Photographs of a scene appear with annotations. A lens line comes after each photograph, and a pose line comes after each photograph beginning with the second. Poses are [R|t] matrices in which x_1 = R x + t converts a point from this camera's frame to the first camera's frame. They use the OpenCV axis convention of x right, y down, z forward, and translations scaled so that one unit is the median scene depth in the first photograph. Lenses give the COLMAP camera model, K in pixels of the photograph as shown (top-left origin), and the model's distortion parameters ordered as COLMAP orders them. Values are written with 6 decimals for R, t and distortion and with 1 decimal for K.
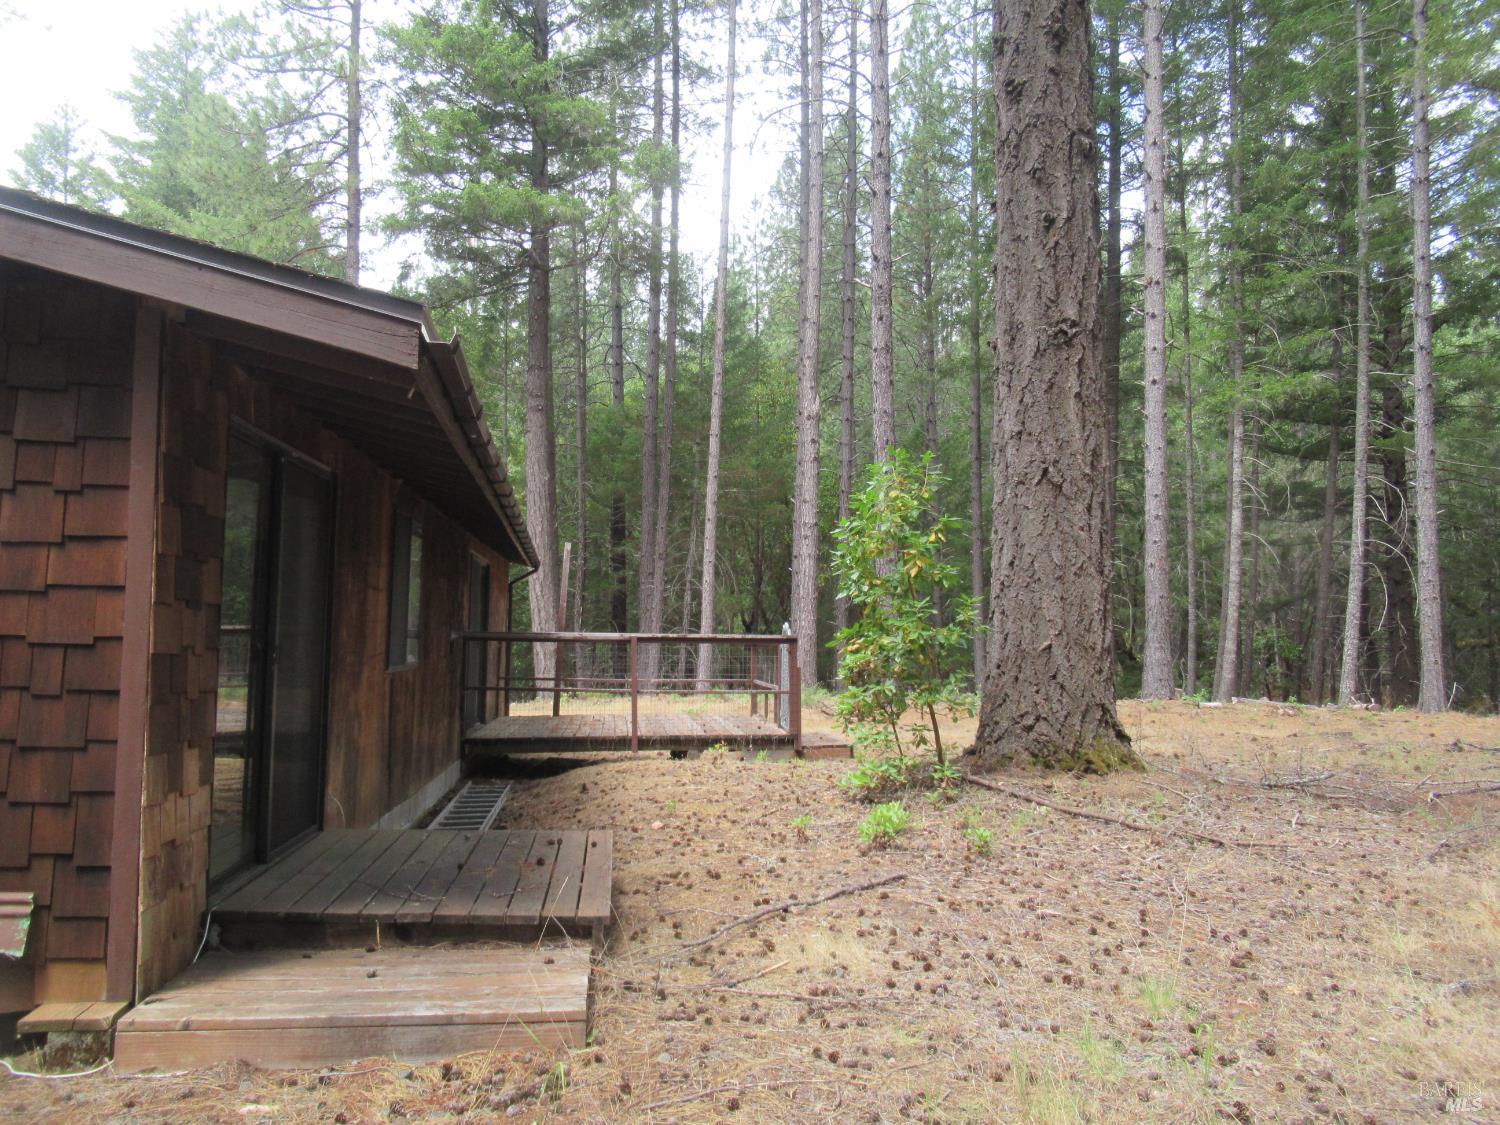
lens RADIAL K [[1105.4, 0, 750.0], [0, 1105.4, 562.5], [0, 0, 1]] dist [-0.008122, 0.001781]
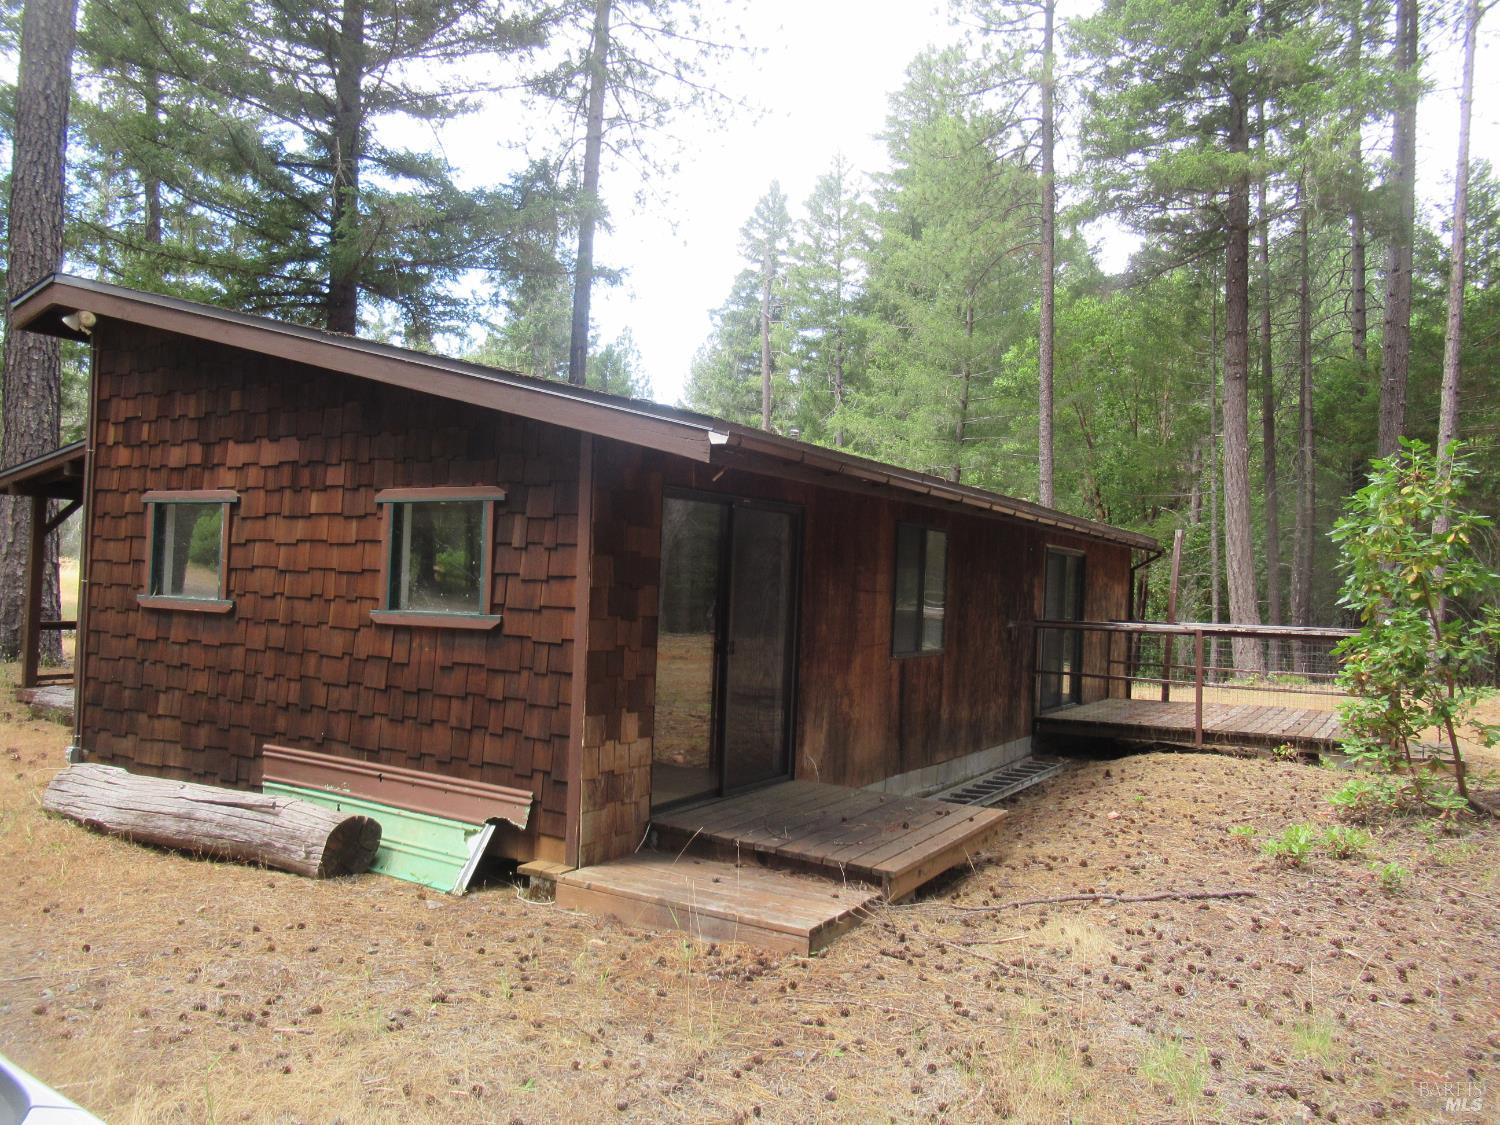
lens RADIAL K [[1090.3, 0, 750.0], [0, 1090.3, 562.5], [0, 0, 1]] dist [-0.003365, 0.003689]
pose [[0.793015, -0.000663, -0.609202, 0.485602], [0.017089, 0.999630, 0.021158, -0.059920], [0.608963, -0.027189, 0.792733, -0.073899]]
